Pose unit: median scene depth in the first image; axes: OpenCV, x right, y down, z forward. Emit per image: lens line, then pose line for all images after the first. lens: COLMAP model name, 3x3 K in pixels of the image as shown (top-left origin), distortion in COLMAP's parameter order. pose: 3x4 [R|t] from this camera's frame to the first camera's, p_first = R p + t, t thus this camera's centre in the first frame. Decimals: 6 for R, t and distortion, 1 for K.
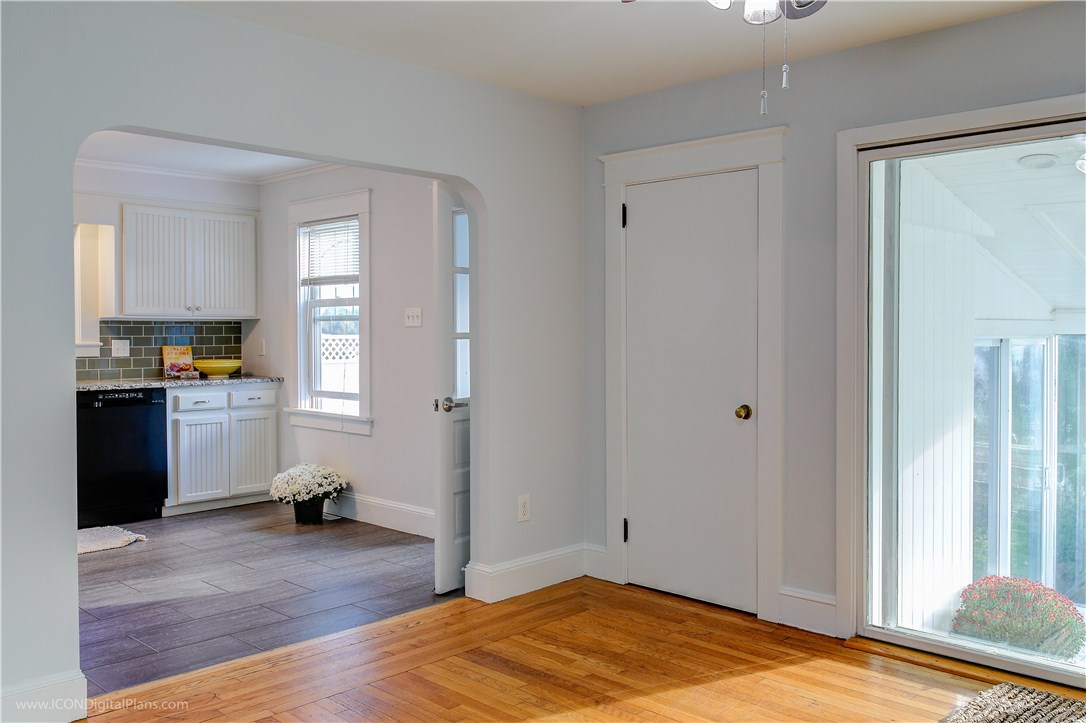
lens RADIAL K [[934.5, 0, 543.3], [0, 934.5, 355.5], [0, 0, 1]] dist [-0.003432, 0.000706]
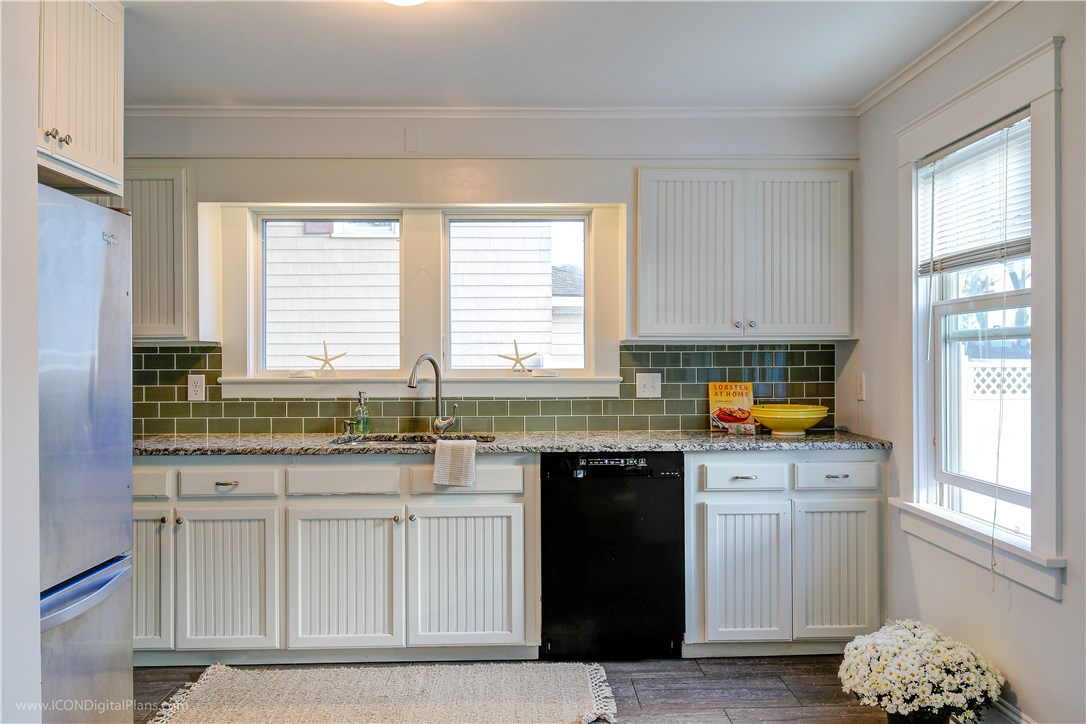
lens RADIAL K [[859.9, 0, 543.1], [0, 859.9, 355.9], [0, 0, 1]] dist [0.011750, -0.021629]
pose [[0.724772, -0.003474, -0.688981, -0.075548], [-0.014942, 0.999673, -0.020758, -0.015227], [0.688827, 0.025340, 0.724483, 0.498221]]
